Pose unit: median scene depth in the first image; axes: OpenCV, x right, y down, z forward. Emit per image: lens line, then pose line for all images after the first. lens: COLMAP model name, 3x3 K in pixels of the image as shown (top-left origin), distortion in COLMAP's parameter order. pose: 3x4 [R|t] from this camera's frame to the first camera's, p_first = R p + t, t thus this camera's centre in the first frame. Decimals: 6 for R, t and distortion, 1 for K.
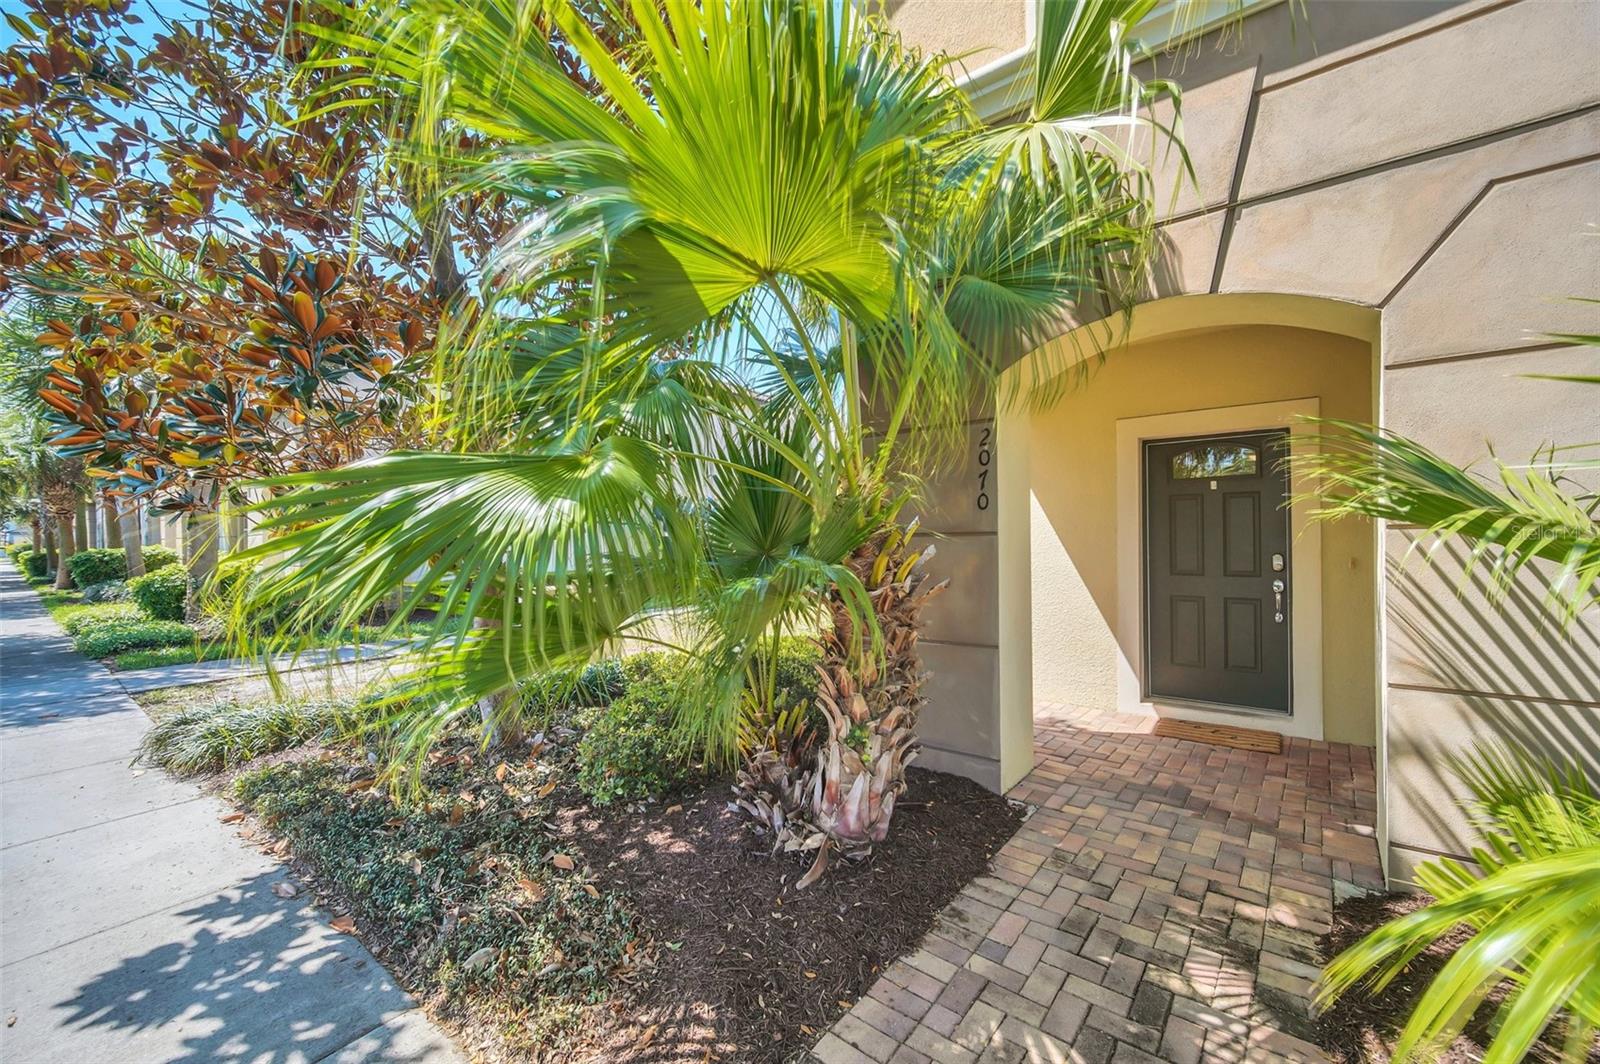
lens RADIAL K [[642.5, 0, 800.5], [0, 642.5, 542.8], [0, 0, 1]] dist [0.000170, 0.000020]
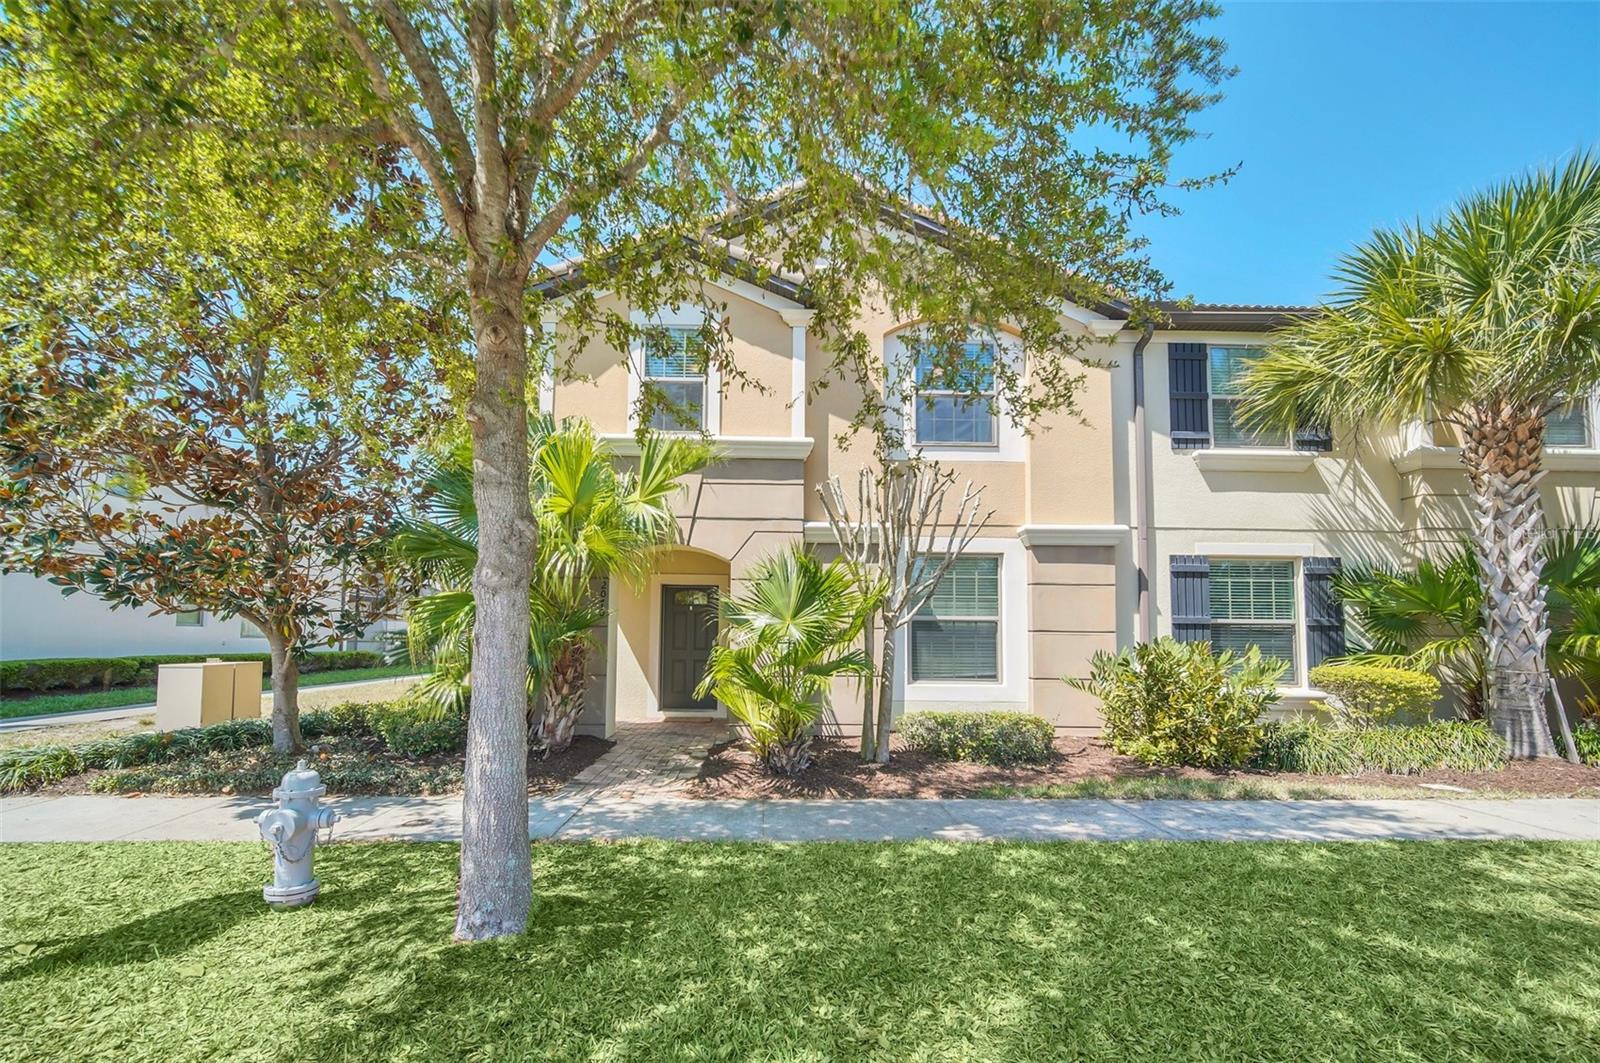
lens RADIAL K [[642.5, 0, 800.5], [0, 642.5, 542.3], [0, 0, 1]] dist [0.000170, 0.000020]
pose [[0.752391, 0.104782, 0.650329, -0.890266], [0.004473, 0.986432, -0.164111, 0.090649], [-0.658701, 0.126384, 0.741714, -1.529600]]
